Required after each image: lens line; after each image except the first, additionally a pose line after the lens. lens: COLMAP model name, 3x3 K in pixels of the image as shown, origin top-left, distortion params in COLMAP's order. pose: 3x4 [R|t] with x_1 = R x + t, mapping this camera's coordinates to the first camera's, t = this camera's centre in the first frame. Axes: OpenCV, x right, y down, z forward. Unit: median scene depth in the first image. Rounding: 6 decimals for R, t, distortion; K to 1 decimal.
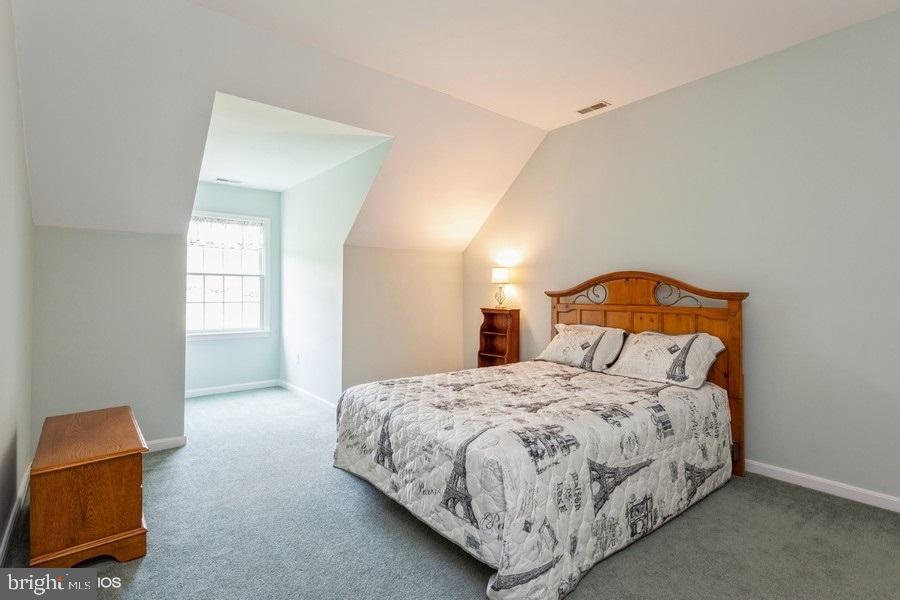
lens RADIAL K [[453.0, 0, 452.2], [0, 453.0, 285.9], [0, 0, 1]] dist [0.000167, 0.000193]
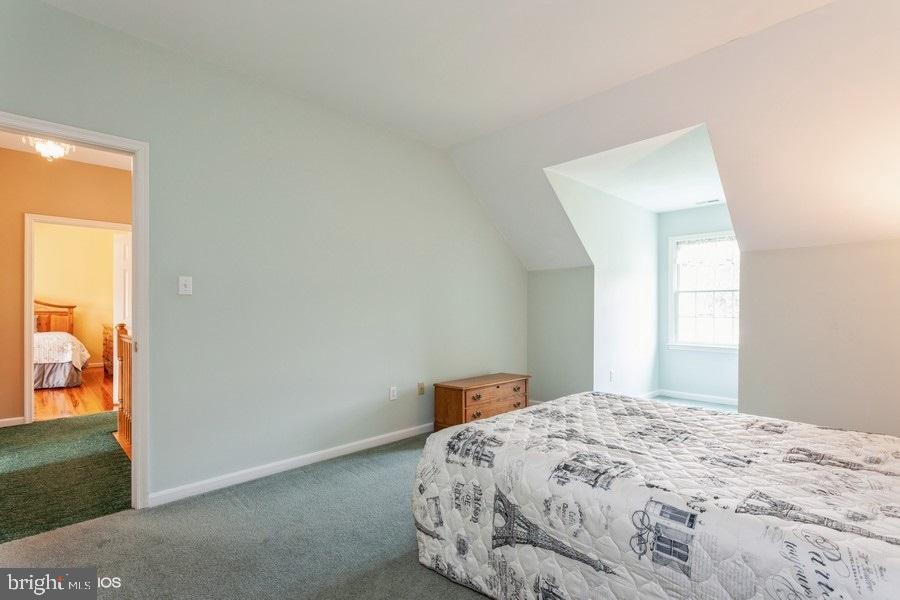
lens RADIAL K [[430.6, 0, 450.2], [0, 430.6, 308.8], [0, 0, 1]] dist [-0.001988, 0.000494]
pose [[0.077538, 0.001431, -0.996988, 1.164939], [0.012687, 0.999917, 0.002422, 0.016503], [0.996909, -0.012837, 0.077513, 0.835444]]
